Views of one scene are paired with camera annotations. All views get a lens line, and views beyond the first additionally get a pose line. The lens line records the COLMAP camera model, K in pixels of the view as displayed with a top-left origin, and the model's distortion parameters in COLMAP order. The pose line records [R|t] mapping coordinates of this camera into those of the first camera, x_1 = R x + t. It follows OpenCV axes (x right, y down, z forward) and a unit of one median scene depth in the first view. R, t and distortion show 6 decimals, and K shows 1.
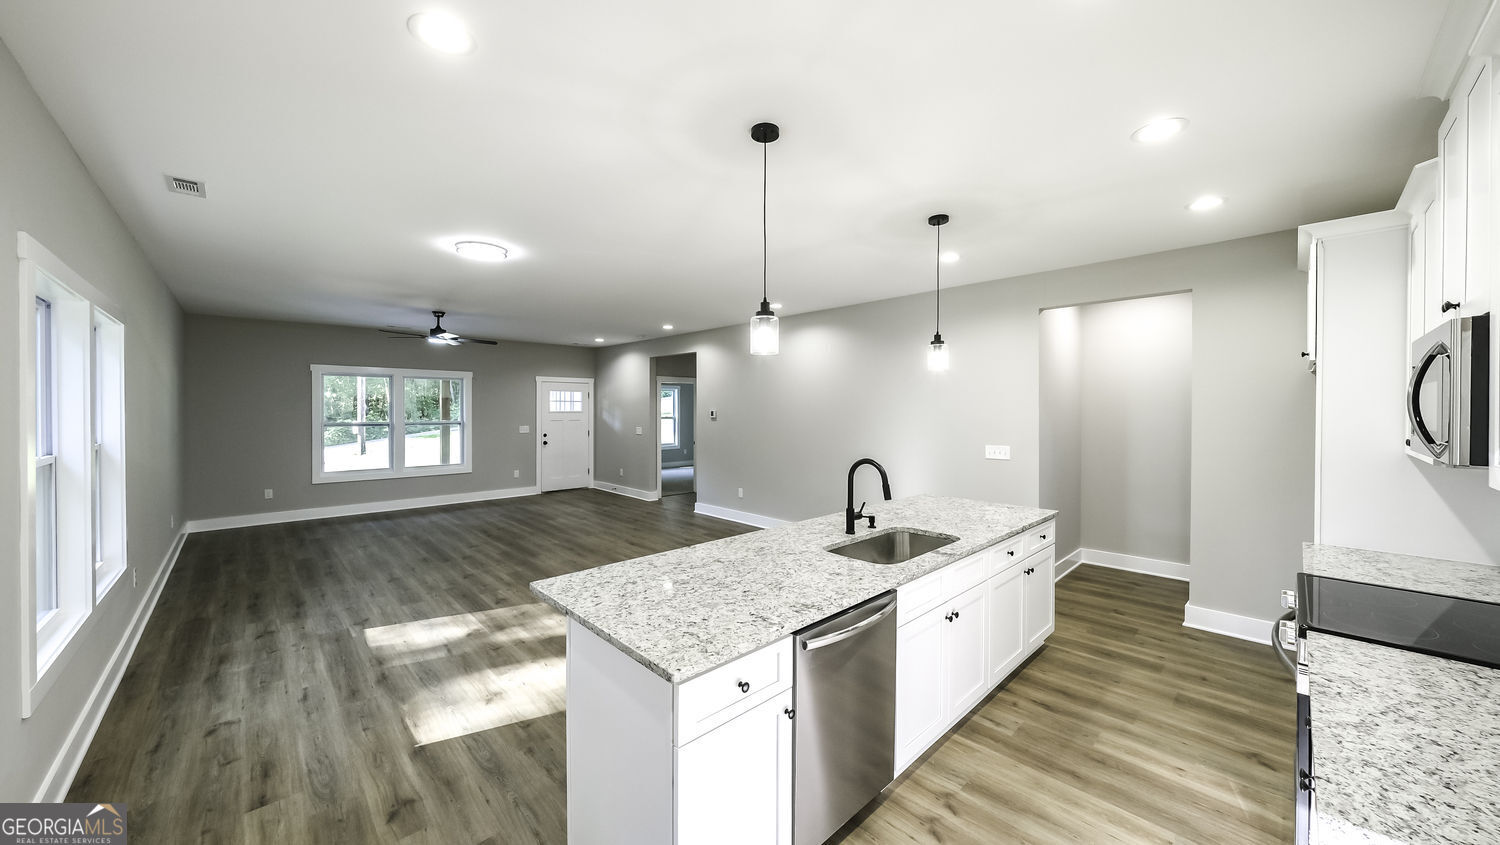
lens RADIAL K [[524.4, 0, 725.1], [0, 524.4, 414.9], [0, 0, 1]] dist [-0.011524, -0.000083]
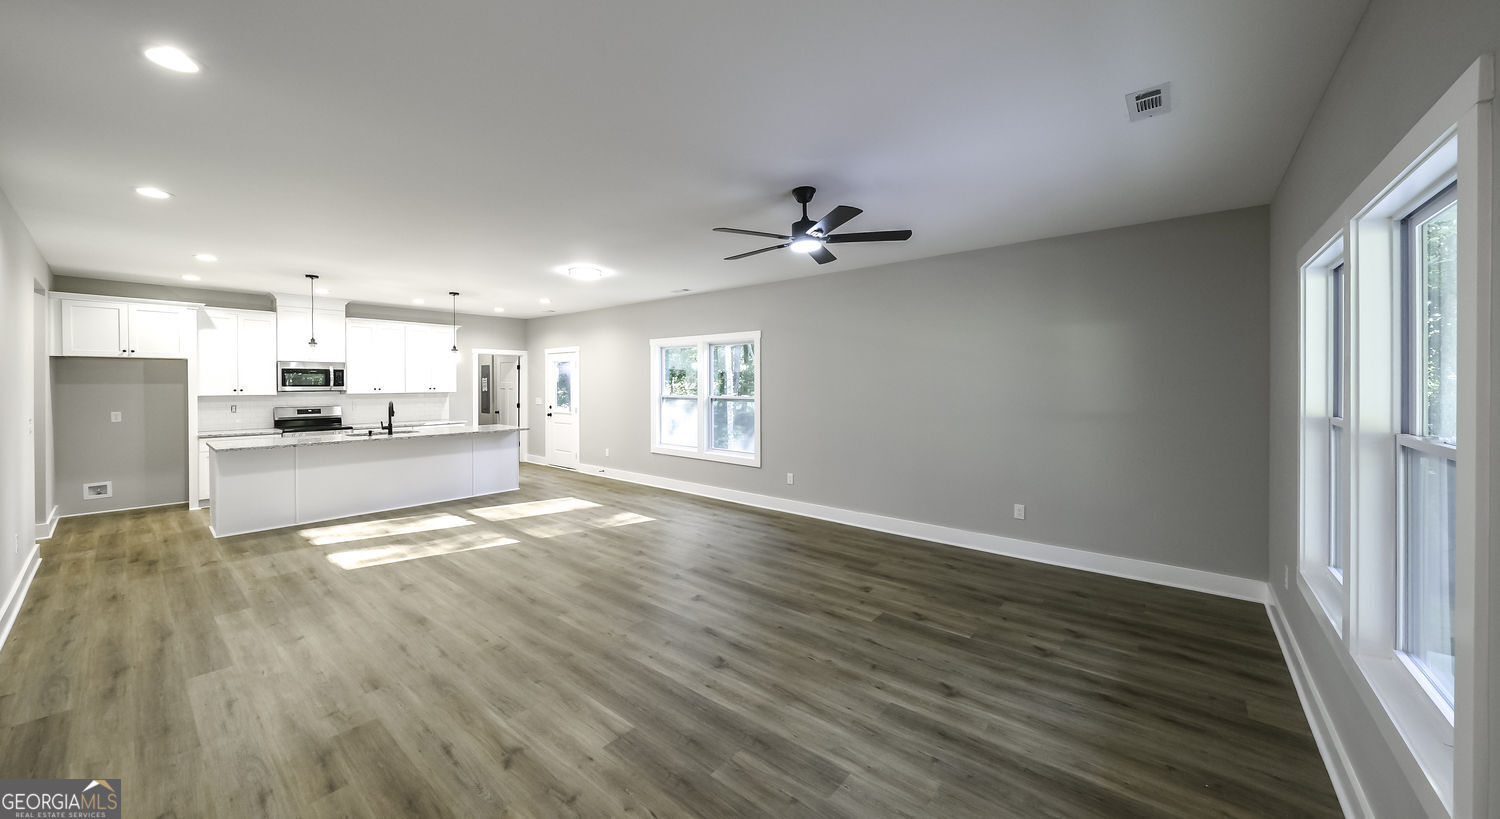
lens RADIAL K [[526.9, 0, 743.0], [0, 526.9, 403.3], [0, 0, 1]] dist [0.000161, -0.002409]
pose [[-0.989819, 0.003593, -0.142284, -0.362690], [-0.003498, 0.998765, 0.049552, -0.012640], [0.142287, 0.049546, -0.988585, 1.321258]]
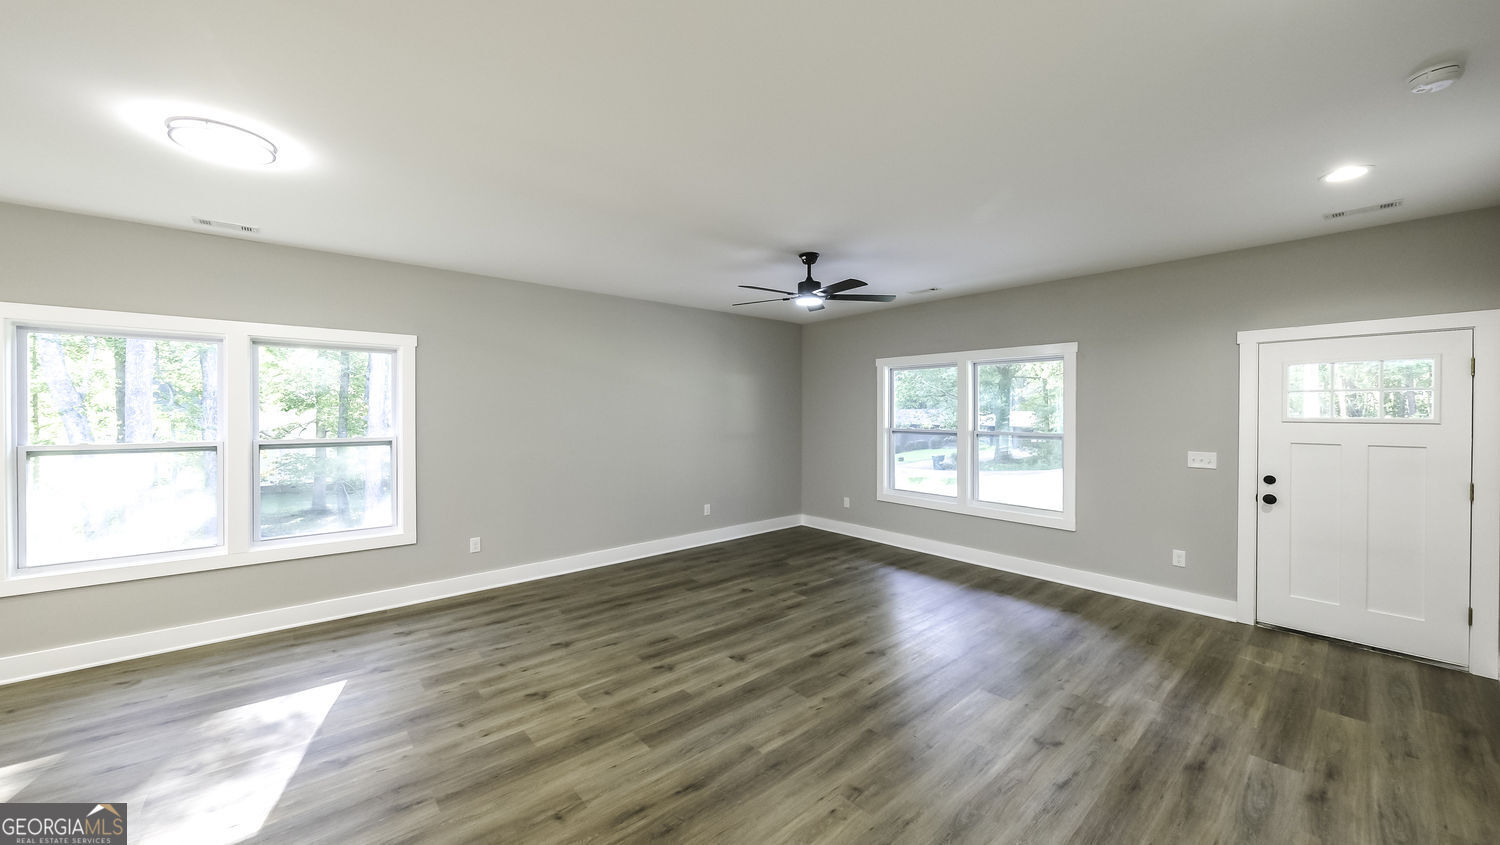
lens RADIAL K [[524.3, 0, 763.8], [0, 524.3, 417.2], [0, 0, 1]] dist [0.008481, -0.008833]
pose [[-0.012891, 0.008246, -0.999883, 0.062876], [-0.010828, 0.999906, 0.008386, -0.008216], [0.999858, 0.010935, -0.012800, 0.838435]]
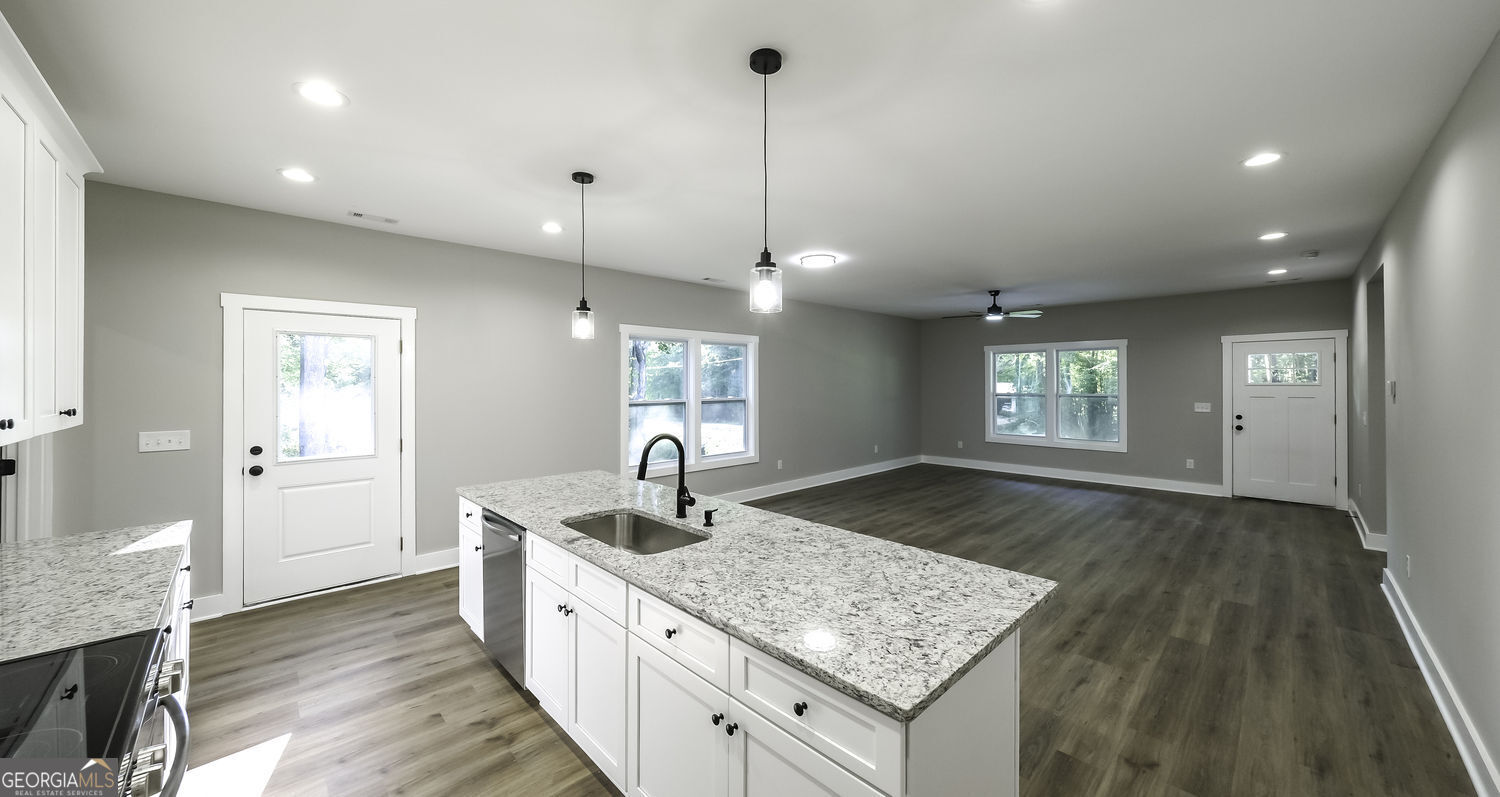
lens RADIAL K [[523.5, 0, 776.4], [0, 523.5, 381.1], [0, 0, 1]] dist [-0.008721, -0.000076]
pose [[0.066403, -0.003429, -0.997787, 0.433556], [-0.007580, 0.999964, -0.003940, -0.003856], [0.997764, 0.007824, 0.066375, 0.422549]]
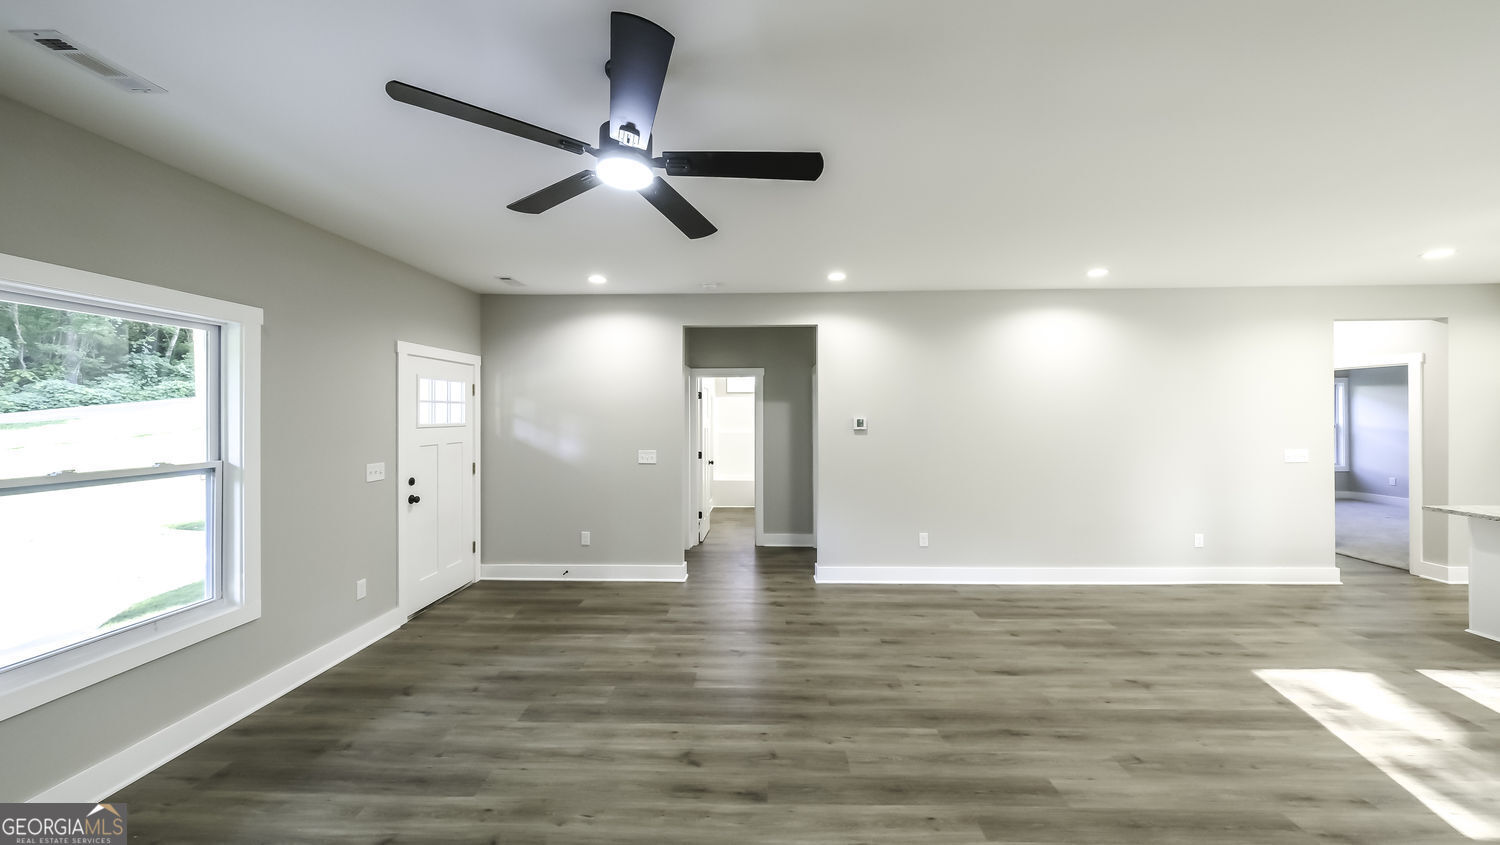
lens RADIAL K [[540.3, 0, 746.9], [0, 540.3, 410.4], [0, 0, 1]] dist [-0.005251, -0.000137]
pose [[0.697100, -0.001411, 0.716972, -0.621296], [0.012886, 0.999861, -0.010562, -0.013573], [-0.716858, 0.016602, 0.697022, 0.666870]]
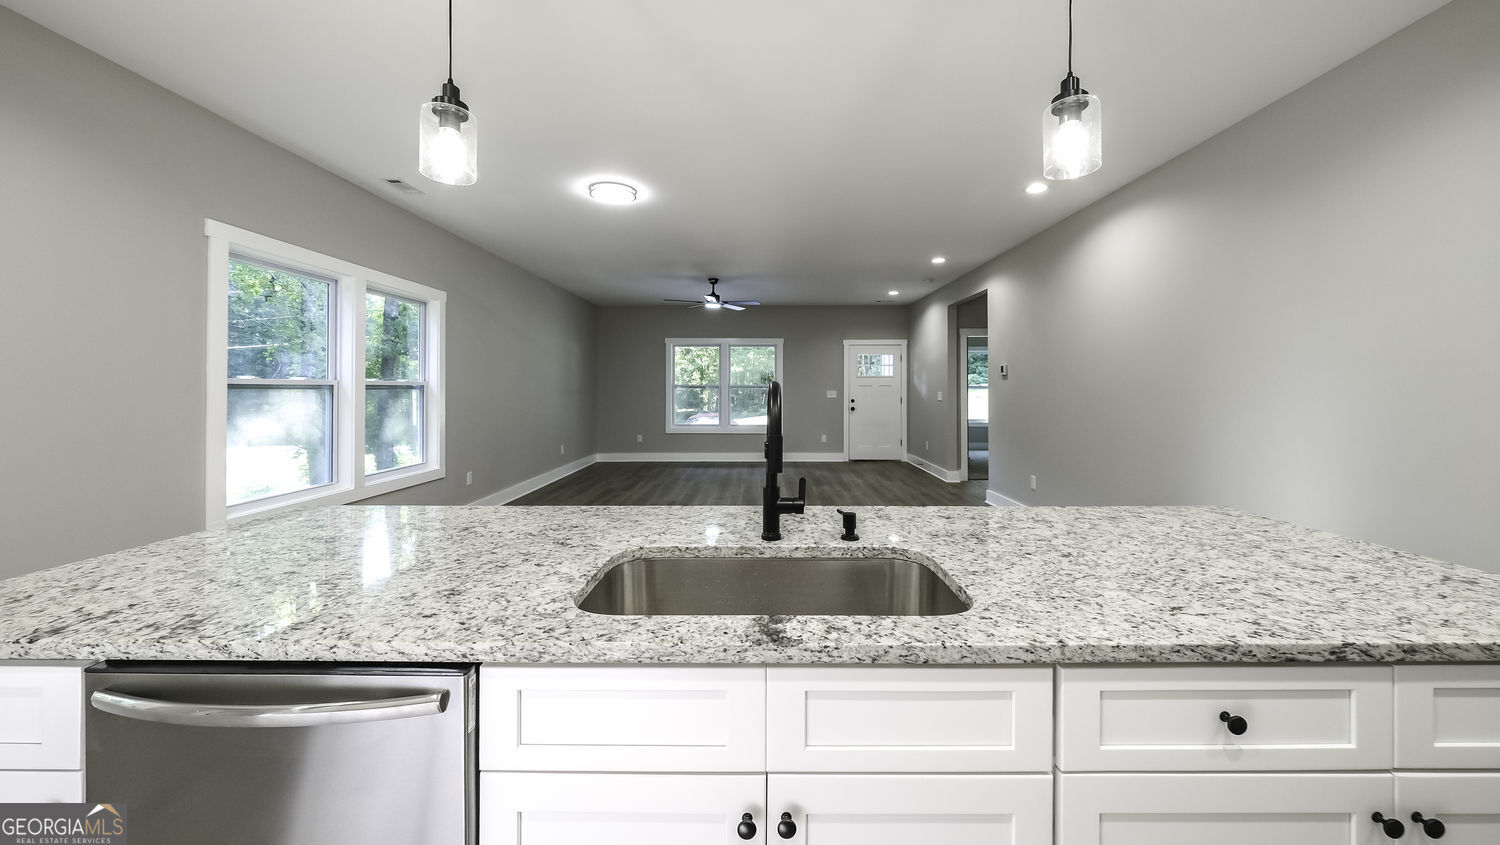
lens RADIAL K [[514.7, 0, 748.1], [0, 514.7, 400.2], [0, 0, 1]] dist [-0.001804, -0.000206]
pose [[0.741231, 0.017637, -0.671019, 0.198042], [-0.008309, 0.999819, 0.017100, 0.030637], [0.671199, -0.007099, 0.741243, 0.223497]]
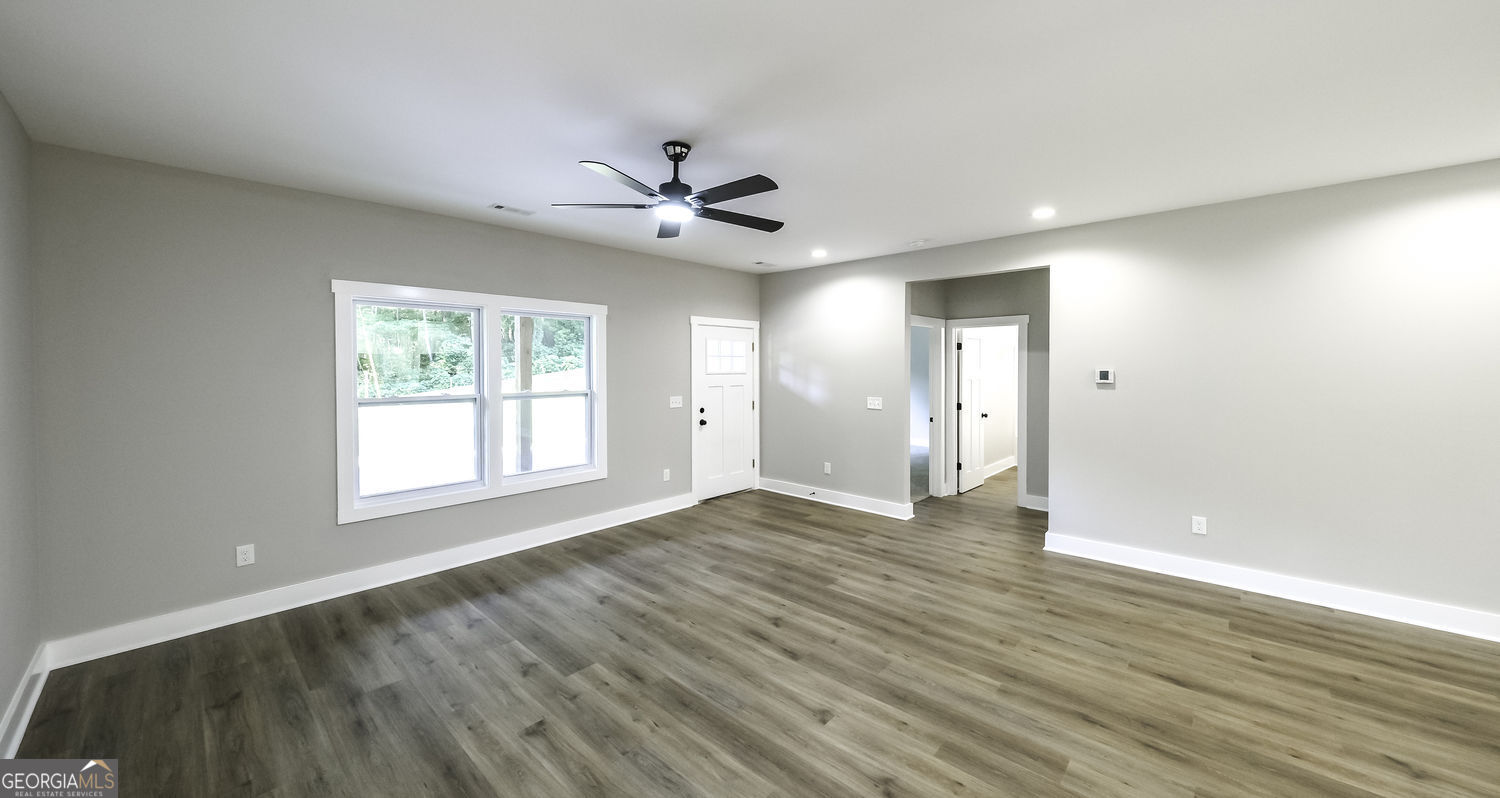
lens RADIAL K [[531.7, 0, 727.8], [0, 531.7, 368.1], [0, 0, 1]] dist [-0.002196, -0.000222]
pose [[0.998020, -0.006094, 0.062604, -0.469156], [0.006749, 0.999925, -0.010257, -0.006071], [-0.062537, 0.010659, 0.997986, 0.487623]]
